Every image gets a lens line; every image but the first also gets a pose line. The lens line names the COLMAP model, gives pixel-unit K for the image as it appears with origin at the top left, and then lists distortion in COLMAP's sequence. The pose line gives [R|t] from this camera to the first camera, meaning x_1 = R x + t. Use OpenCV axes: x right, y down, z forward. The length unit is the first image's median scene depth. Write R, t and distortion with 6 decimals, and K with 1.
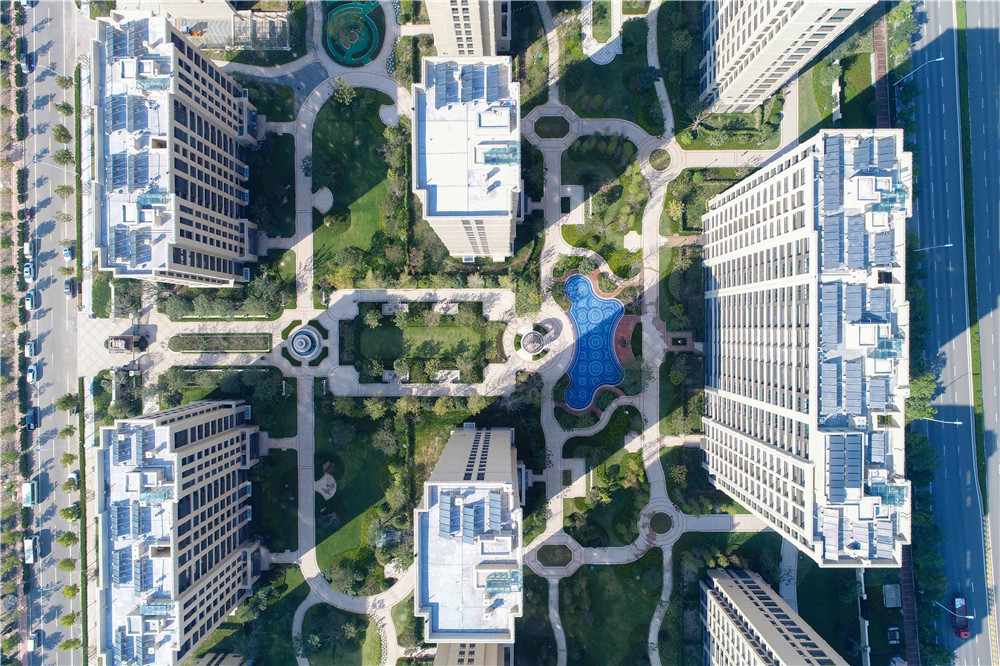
lens RADIAL K [[690.8, 0, 500.0], [0, 690.8, 333.0], [0, 0, 1]] dist [0.000056, -0.000008]
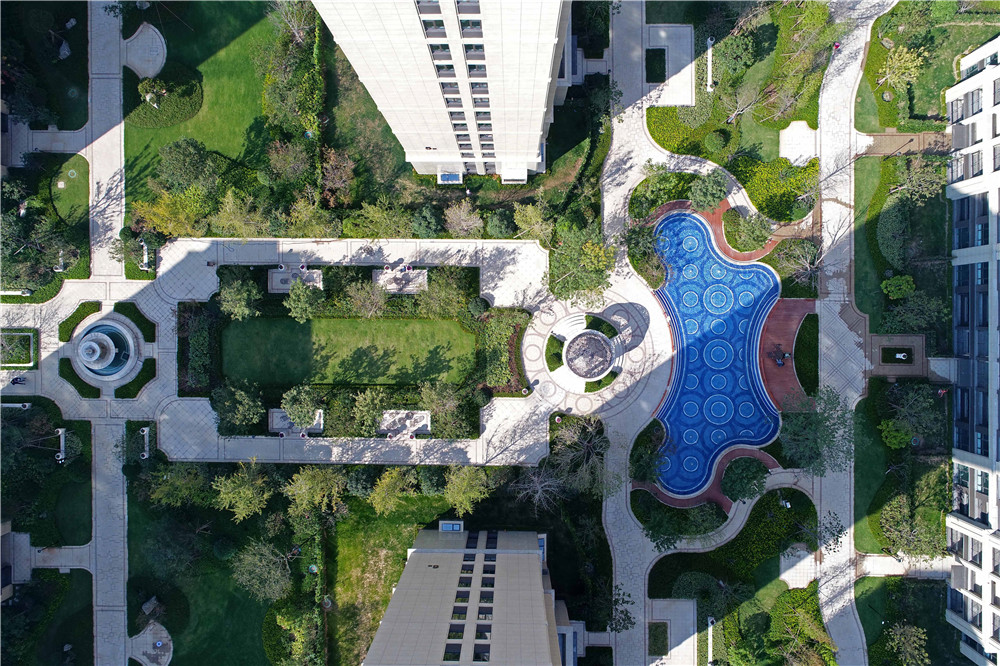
lens RADIAL K [[695.1, 0, 401.6], [0, 695.1, 275.6], [0, 0, 1]] dist [0.003494, 0.000791]
pose [[0.988908, 0.000429, -0.148531, -0.007134], [-0.011574, 0.997178, -0.074177, -0.003217], [0.148080, 0.075073, 0.986122, 0.518087]]
